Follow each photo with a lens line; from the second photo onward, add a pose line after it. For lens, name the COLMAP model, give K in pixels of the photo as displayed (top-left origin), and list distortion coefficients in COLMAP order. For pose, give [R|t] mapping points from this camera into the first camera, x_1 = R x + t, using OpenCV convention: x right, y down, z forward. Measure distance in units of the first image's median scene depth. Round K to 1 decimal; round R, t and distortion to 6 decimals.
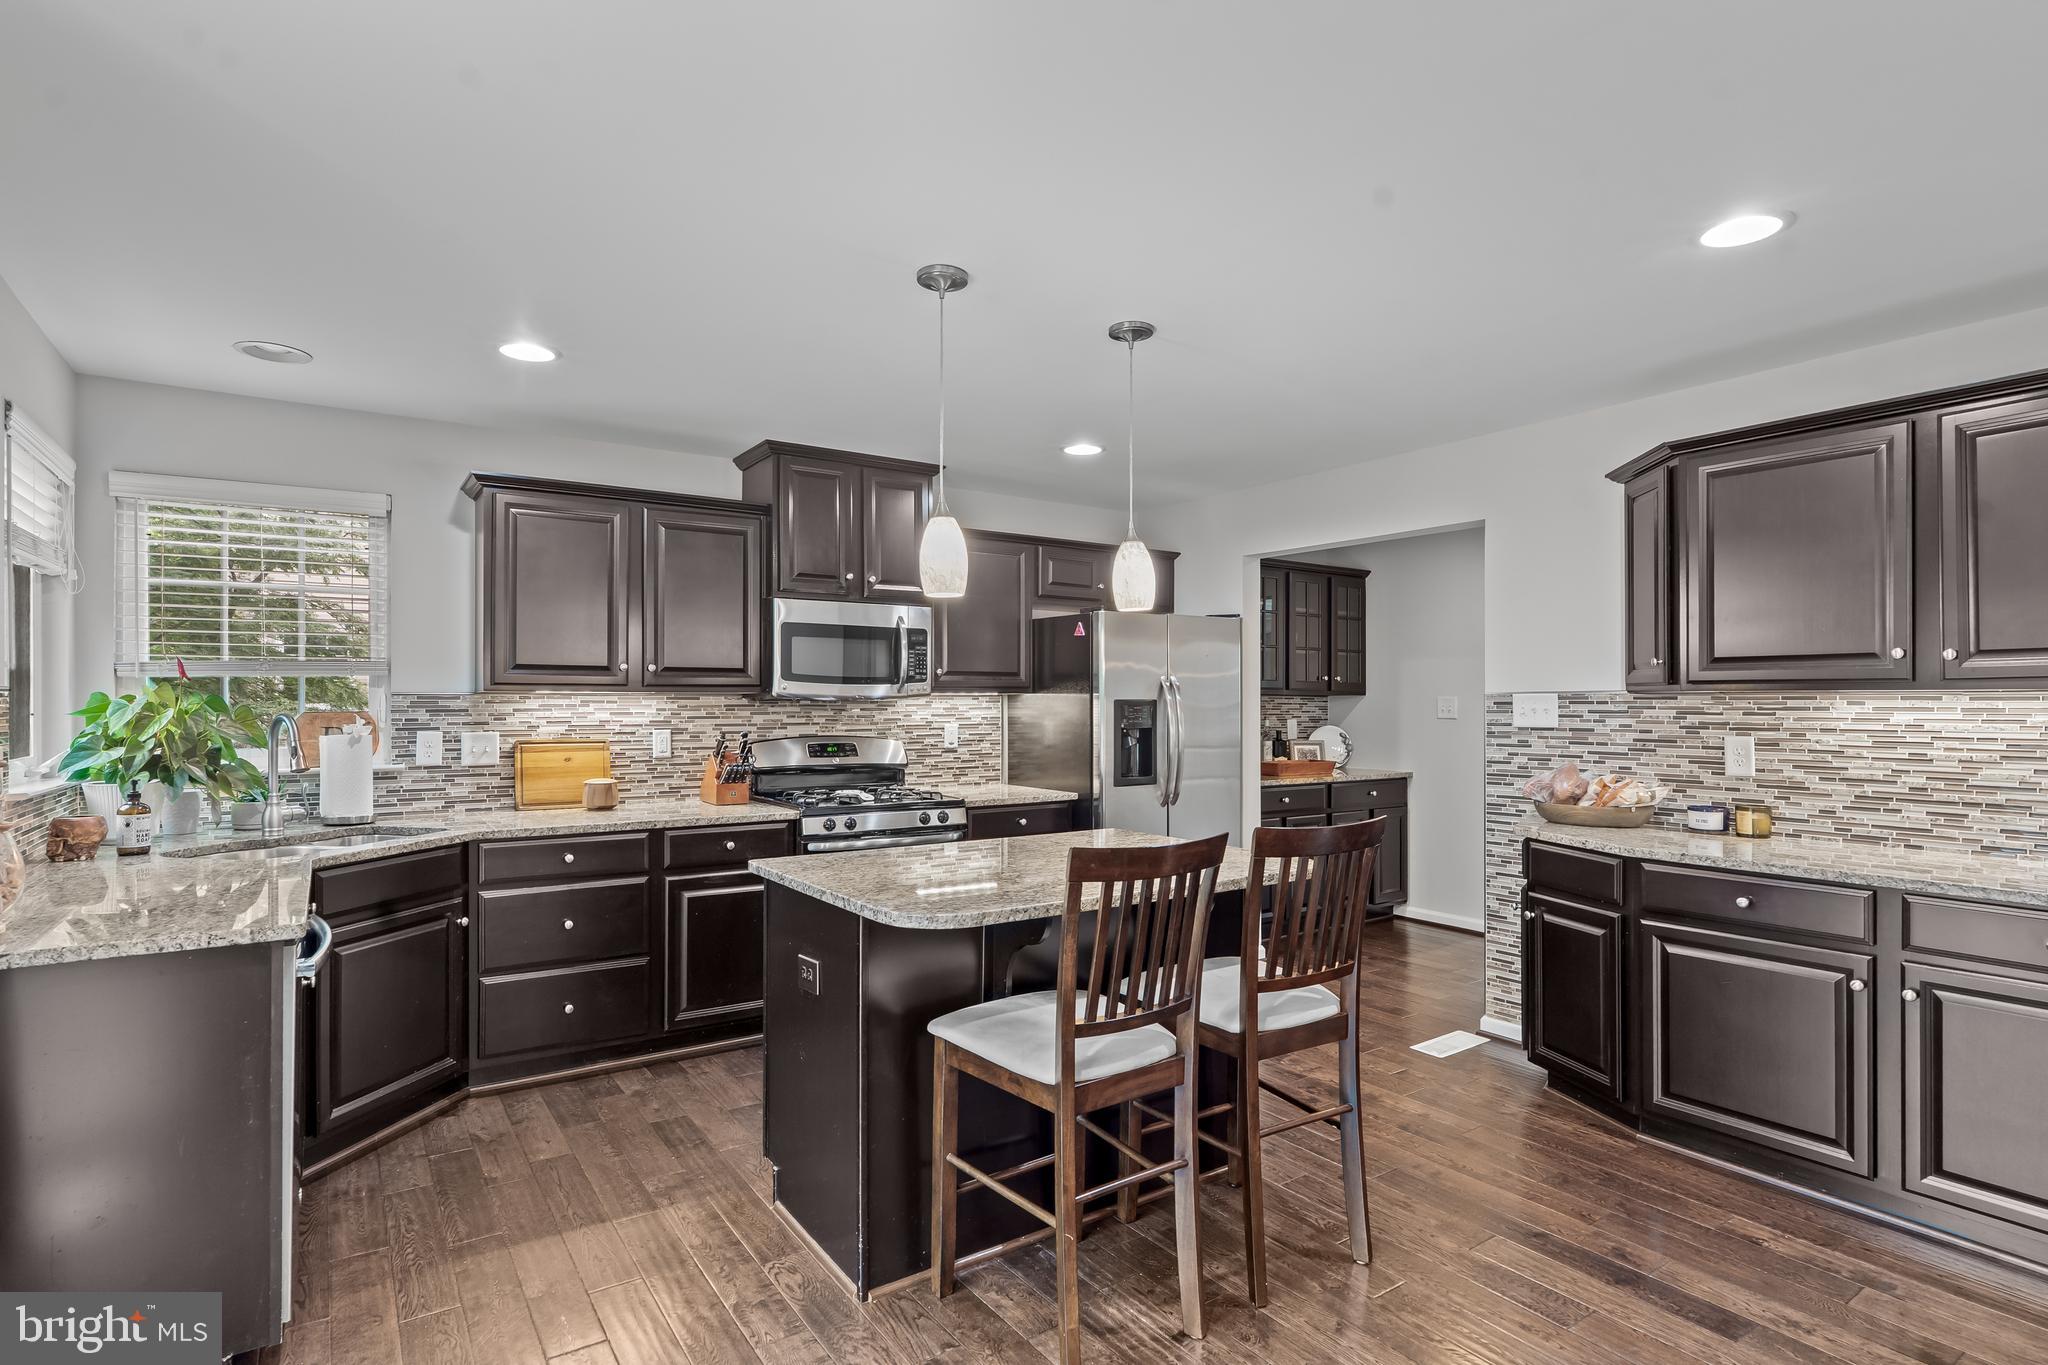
lens RADIAL K [[1033.9, 0, 1024.7], [0, 1033.9, 695.9], [0, 0, 1]] dist [-0.006126, -0.000535]
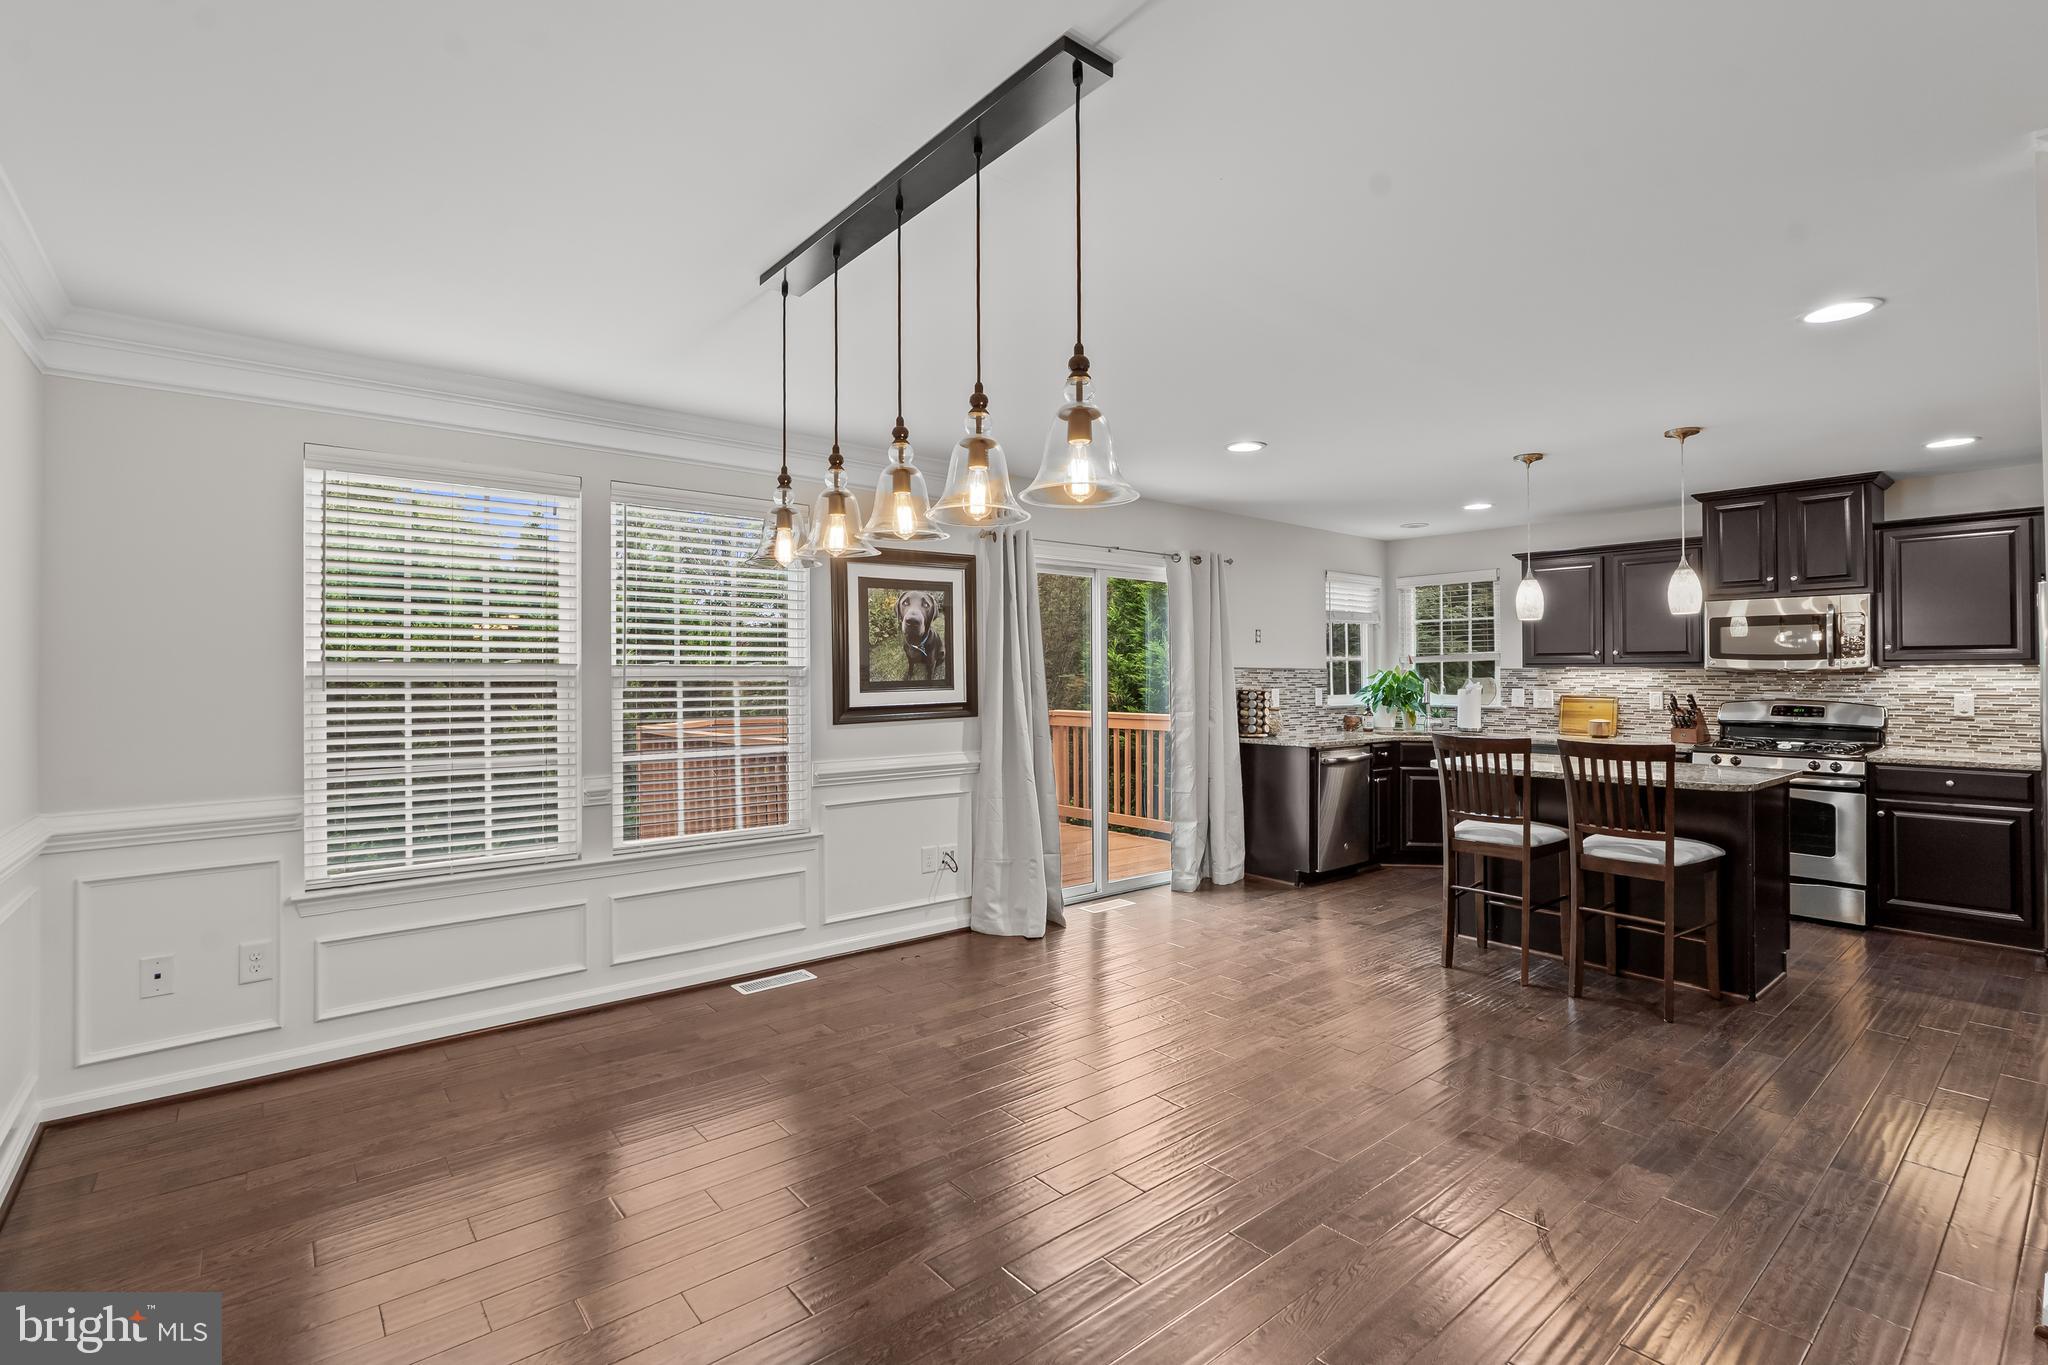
lens RADIAL K [[930.2, 0, 1025.0], [0, 930.2, 676.0], [0, 0, 1]] dist [0.000207, 0.000030]
pose [[0.099679, 0.003818, -0.995012, 0.903250], [0.007567, 0.999961, 0.004595, -0.003970], [0.994991, -0.007988, 0.099647, -0.073282]]
